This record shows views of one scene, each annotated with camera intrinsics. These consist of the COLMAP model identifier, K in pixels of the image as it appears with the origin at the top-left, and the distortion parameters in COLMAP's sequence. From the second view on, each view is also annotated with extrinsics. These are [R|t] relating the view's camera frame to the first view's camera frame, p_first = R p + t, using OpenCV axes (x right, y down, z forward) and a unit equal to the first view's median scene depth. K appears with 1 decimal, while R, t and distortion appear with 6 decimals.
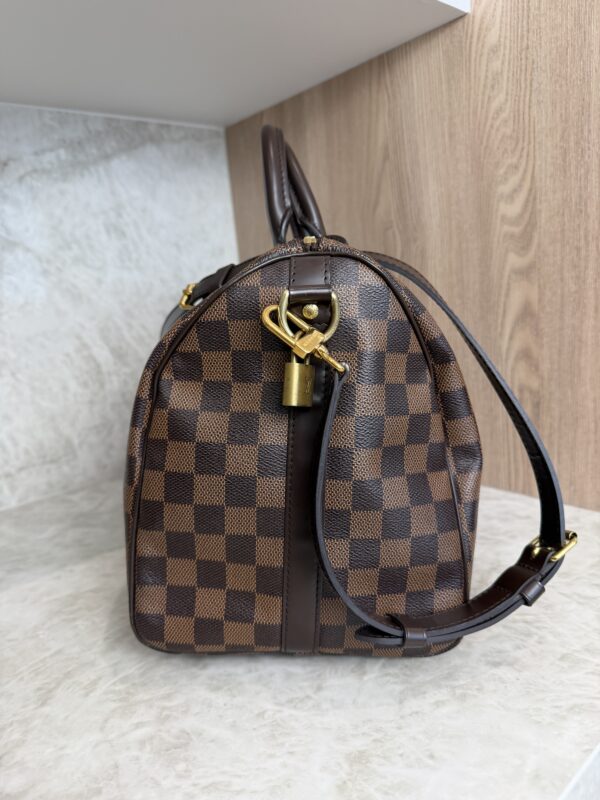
lens RADIAL K [[588.2, 0, 300.8], [0, 588.2, 401.3], [0, 0, 1]] dist [-0.027339, 0.005034]
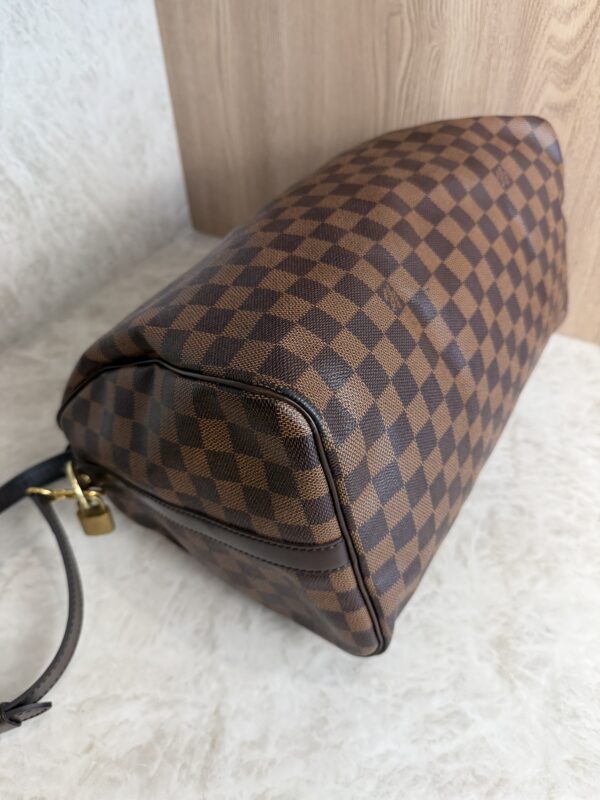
lens RADIAL K [[594.8, 0, 302.5], [0, 594.8, 393.8], [0, 0, 1]] dist [-0.039287, 0.012005]
pose [[0.953591, -0.153937, 0.258782, -0.317658], [0.003297, 0.864726, 0.502233, -0.303371], [-0.301088, -0.478072, 0.825102, 0.151662]]
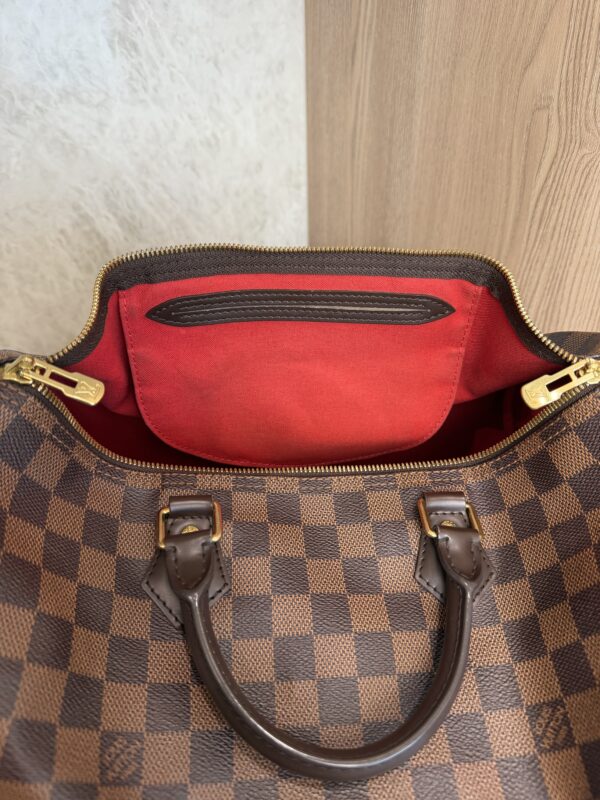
lens RADIAL K [[589.0, 0, 298.0], [0, 589.0, 398.6], [0, 0, 1]] dist [-0.035843, 0.011272]
pose [[0.986572, 0.142030, -0.080639, -0.009934], [-0.095833, 0.903207, 0.418370, -0.306716], [0.132255, -0.405024, 0.904690, 0.365299]]
